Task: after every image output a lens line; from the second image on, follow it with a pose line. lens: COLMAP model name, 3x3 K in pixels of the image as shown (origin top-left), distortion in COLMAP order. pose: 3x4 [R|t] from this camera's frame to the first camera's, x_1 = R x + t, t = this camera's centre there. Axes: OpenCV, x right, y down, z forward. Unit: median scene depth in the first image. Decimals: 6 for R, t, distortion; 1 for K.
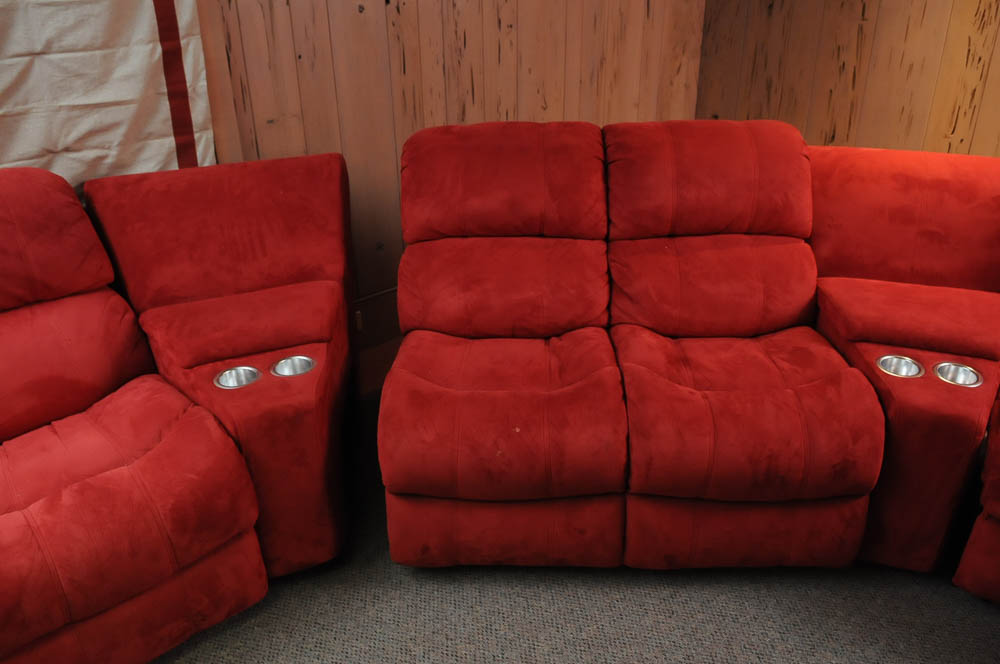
lens RADIAL K [[776.2, 0, 490.7], [0, 776.2, 321.2], [0, 0, 1]] dist [-0.024809, -0.028826]
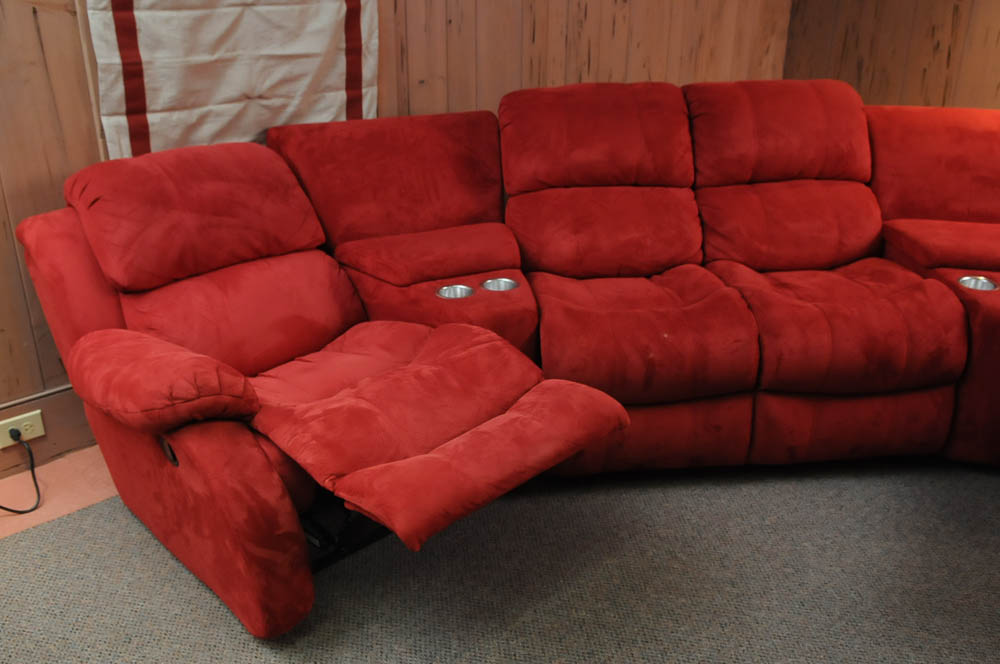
lens RADIAL K [[935.3, 0, 483.2], [0, 935.3, 309.7], [0, 0, 1]] dist [-0.010789, 0.000000]
pose [[0.992558, -0.030436, 0.117912, -0.320809], [0.037838, 0.997417, -0.061051, 0.142756], [-0.115749, 0.065058, 0.991146, -0.278090]]
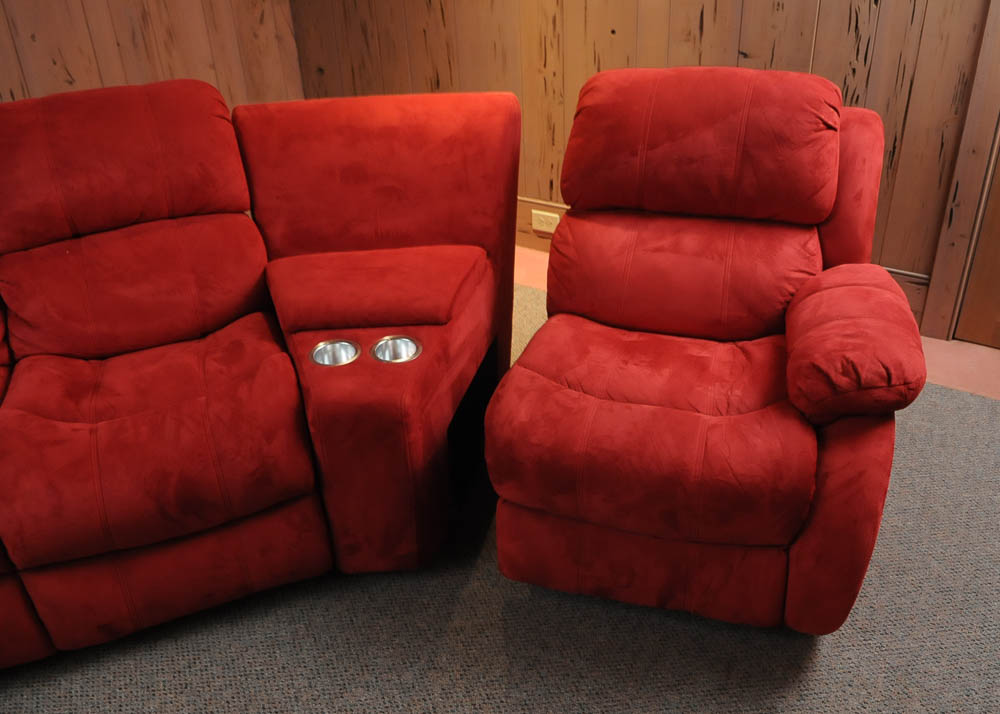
lens RADIAL K [[858.9, 0, 549.6], [0, 858.9, 348.7], [0, 0, 1]] dist [-0.024670, -0.037242]
pose [[0.897190, -0.215437, 0.385534, 0.319697], [0.192249, 0.976417, 0.098234, 0.012878], [-0.397606, -0.014016, 0.917449, -0.012700]]
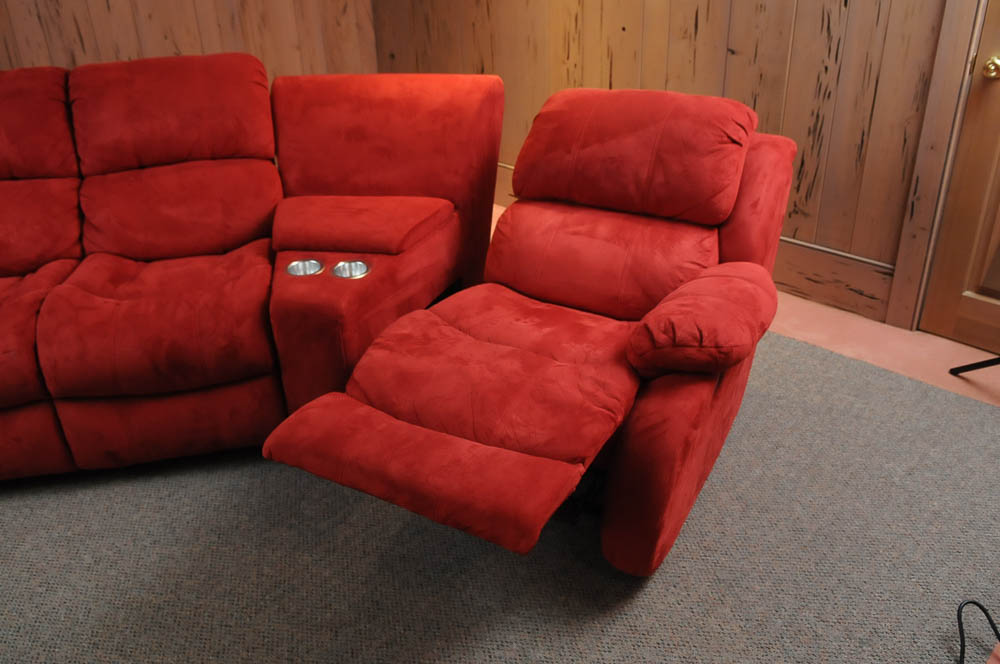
lens RADIAL K [[859.2, 0, 497.5], [0, 859.2, 322.3], [0, 0, 1]] dist [-0.019852, -0.005873]
pose [[0.974929, -0.112728, 0.191850, 0.476463], [0.107237, 0.993476, 0.038806, 0.111368], [-0.194973, -0.017260, 0.980657, -0.261202]]
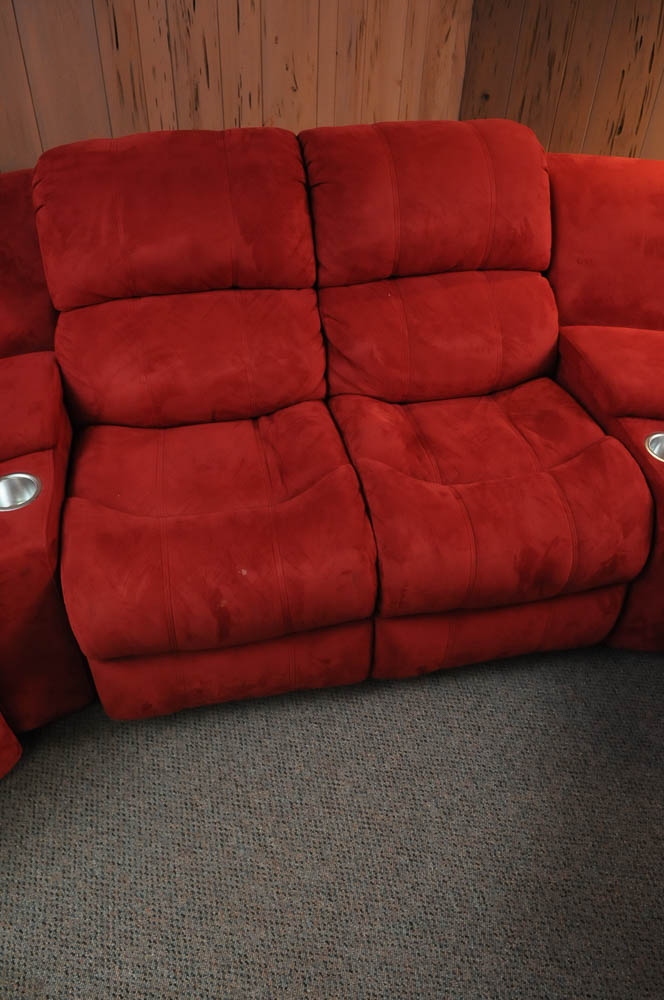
lens RADIAL K [[738.8, 0, 327.1], [0, 738.8, 503.3], [0, 0, 1]] dist [-0.034554, -0.018427]
pose [[0.972131, -0.126339, 0.197483, -0.019580], [0.064958, 0.954545, 0.290902, -0.117551], [-0.225259, -0.269967, 0.936150, 0.228780]]
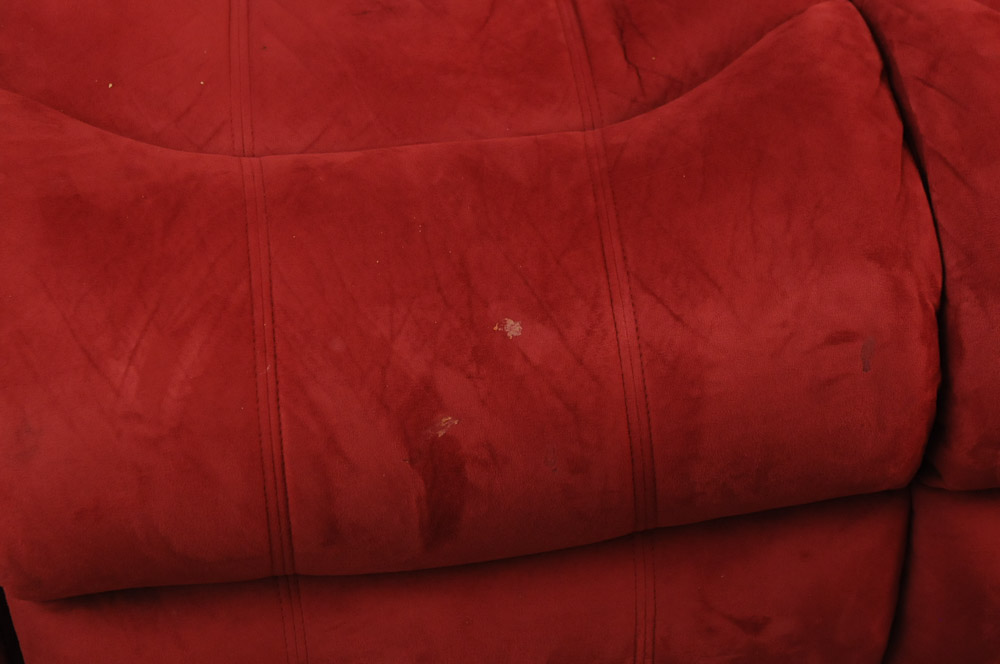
lens RADIAL K [[1894.9, 0, 507.3], [0, 1894.9, 329.0], [0, 0, 1]] dist [0.159497, 0.000000]
pose [[0.985359, -0.115353, 0.125542, -0.035831], [0.067366, 0.939865, 0.334837, -0.052191], [-0.156617, -0.321477, 0.933876, 0.346943]]
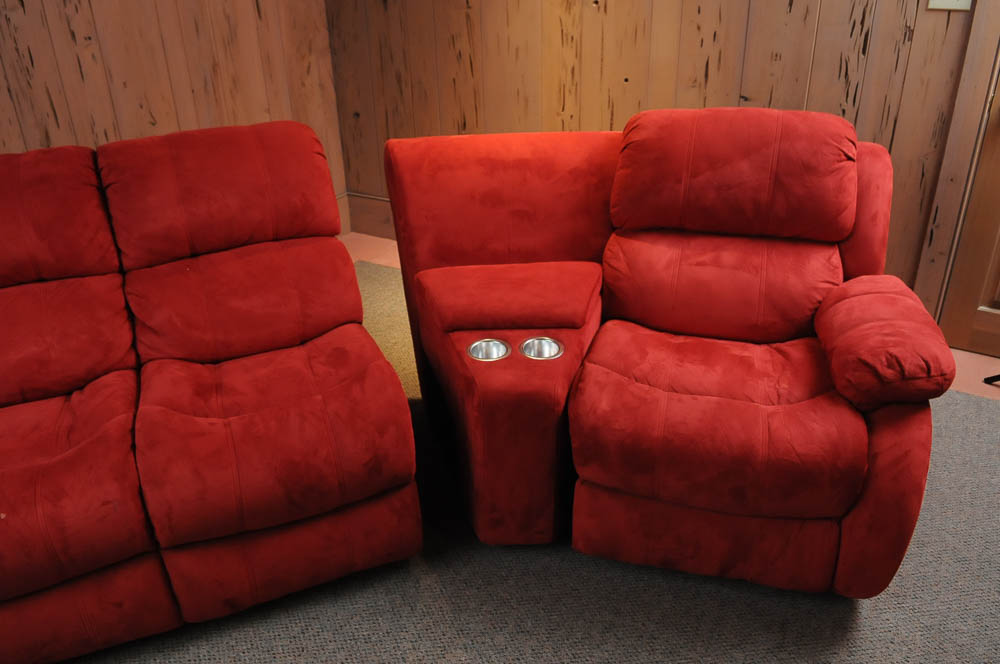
lens RADIAL K [[776.2, 0, 518.9], [0, 776.2, 319.9], [0, 0, 1]] dist [-0.024809, -0.028826]
pose [[0.897940, -0.199076, 0.392520, 0.211060], [0.198413, 0.979187, 0.042723, 0.003739], [-0.392856, 0.039518, 0.918751, -0.003884]]
